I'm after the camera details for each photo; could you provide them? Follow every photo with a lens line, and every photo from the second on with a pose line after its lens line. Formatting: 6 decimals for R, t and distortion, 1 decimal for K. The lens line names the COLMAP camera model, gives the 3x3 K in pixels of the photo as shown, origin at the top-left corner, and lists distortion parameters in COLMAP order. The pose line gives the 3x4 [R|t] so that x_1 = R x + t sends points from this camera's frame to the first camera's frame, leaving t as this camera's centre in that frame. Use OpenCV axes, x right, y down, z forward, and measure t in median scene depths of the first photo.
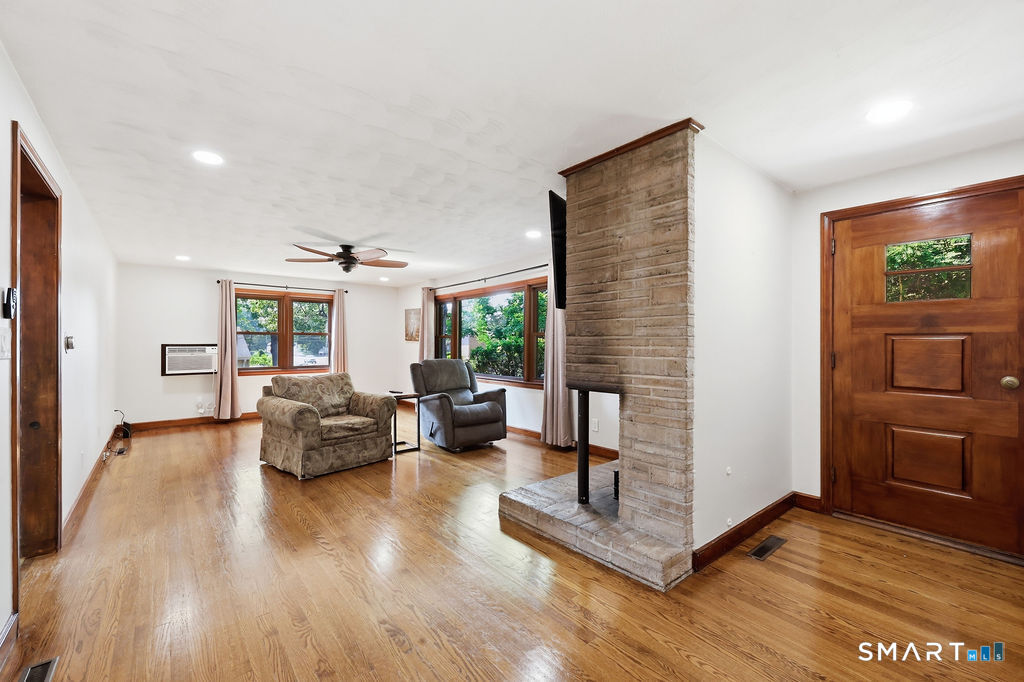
lens RADIAL K [[437.9, 0, 516.8], [0, 437.9, 337.6], [0, 0, 1]] dist [-0.003745, 0.000190]
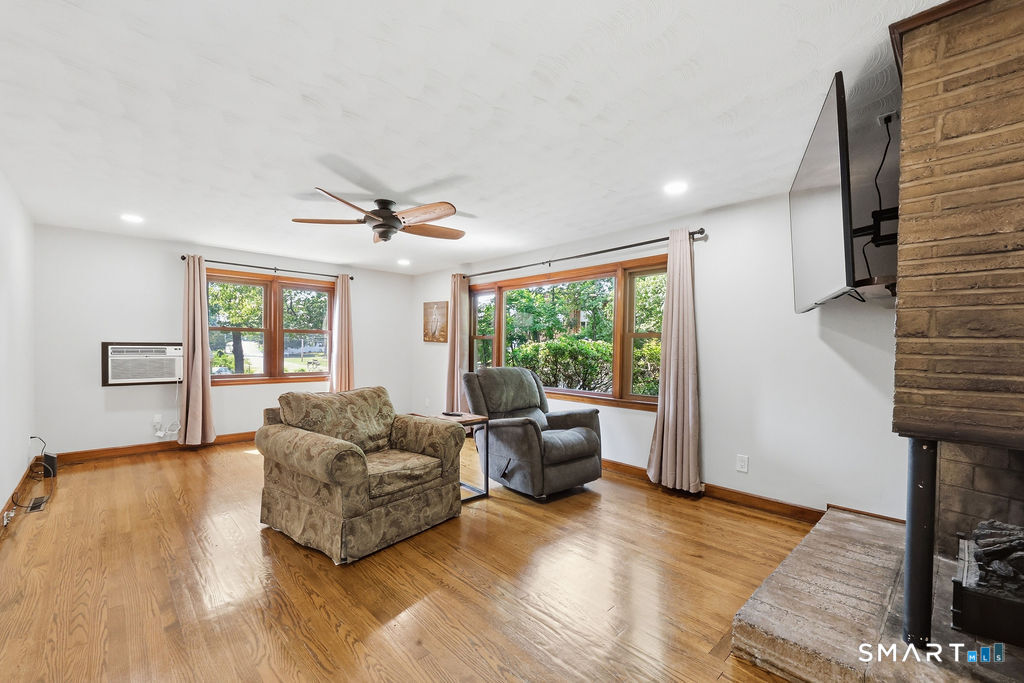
lens RADIAL K [[437.9, 0, 507.9], [0, 437.9, 351.8], [0, 0, 1]] dist [-0.003745, 0.000190]
pose [[0.998054, 0.012063, 0.061184, -0.234528], [-0.013635, 0.999586, 0.025350, 0.004788], [-0.060852, -0.026135, 0.997805, 0.298950]]
